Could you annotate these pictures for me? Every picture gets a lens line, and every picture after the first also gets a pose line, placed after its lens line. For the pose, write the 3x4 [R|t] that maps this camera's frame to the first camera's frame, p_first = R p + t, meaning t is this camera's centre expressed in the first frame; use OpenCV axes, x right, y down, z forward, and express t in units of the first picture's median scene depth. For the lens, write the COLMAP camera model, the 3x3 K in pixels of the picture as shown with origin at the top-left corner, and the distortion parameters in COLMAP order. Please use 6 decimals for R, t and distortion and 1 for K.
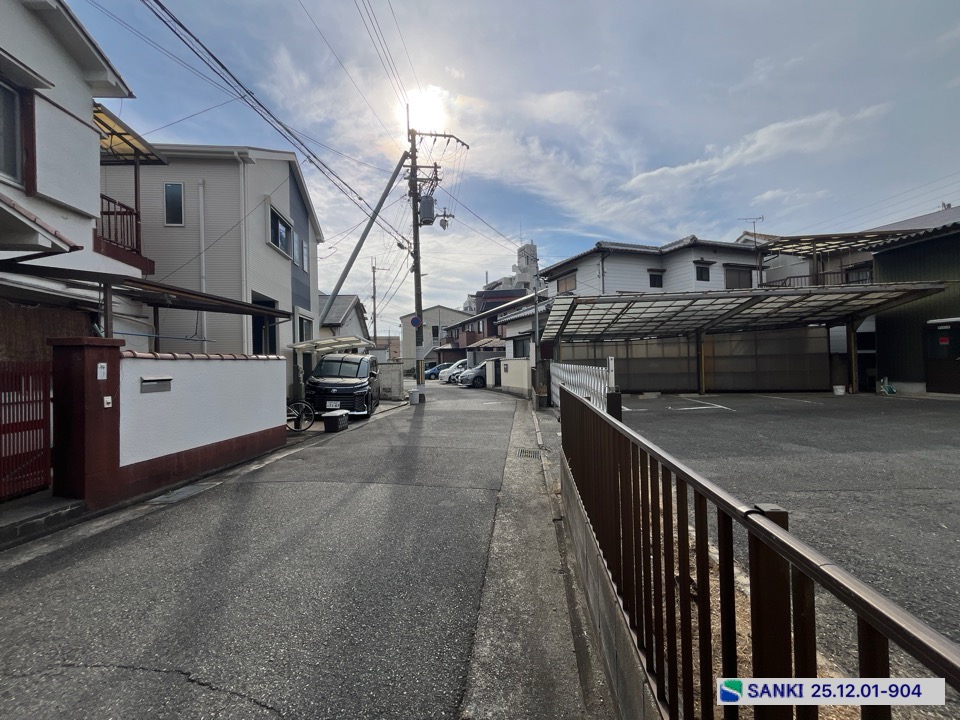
lens RADIAL K [[389.3, 0, 477.0], [0, 389.3, 360.9], [0, 0, 1]] dist [-0.003191, 0.000079]
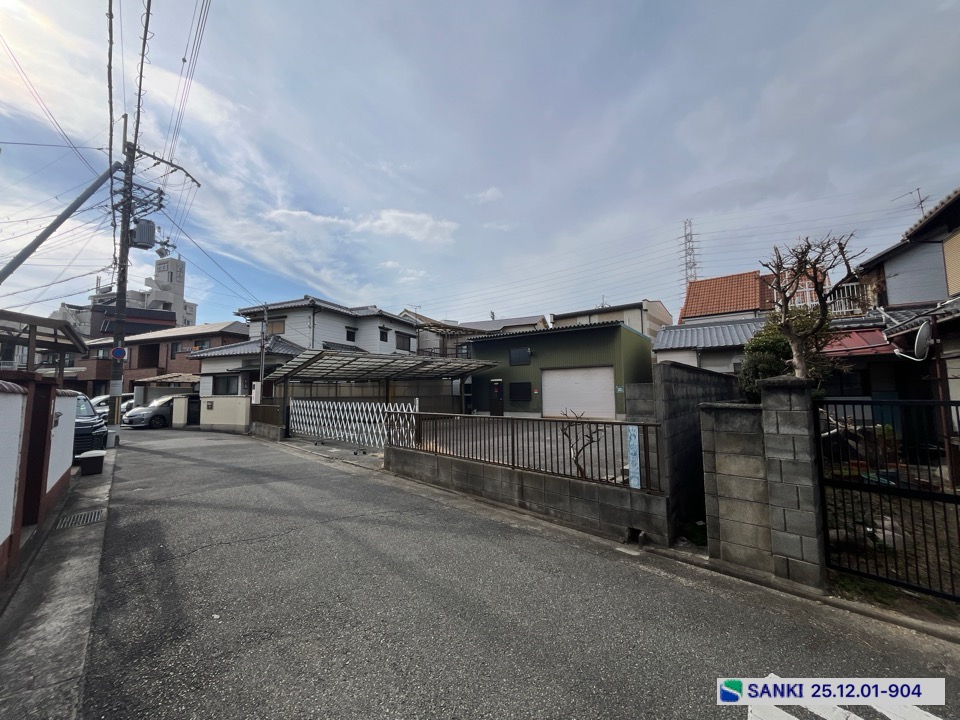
lens RADIAL K [[389.3, 0, 477.0], [0, 389.3, 360.9], [0, 0, 1]] dist [-0.003191, 0.000079]
pose [[0.656419, 0.079890, 0.750155, -0.287057], [-0.007434, 0.995014, -0.099462, -0.000774], [-0.754360, 0.059712, 0.653739, -0.188873]]
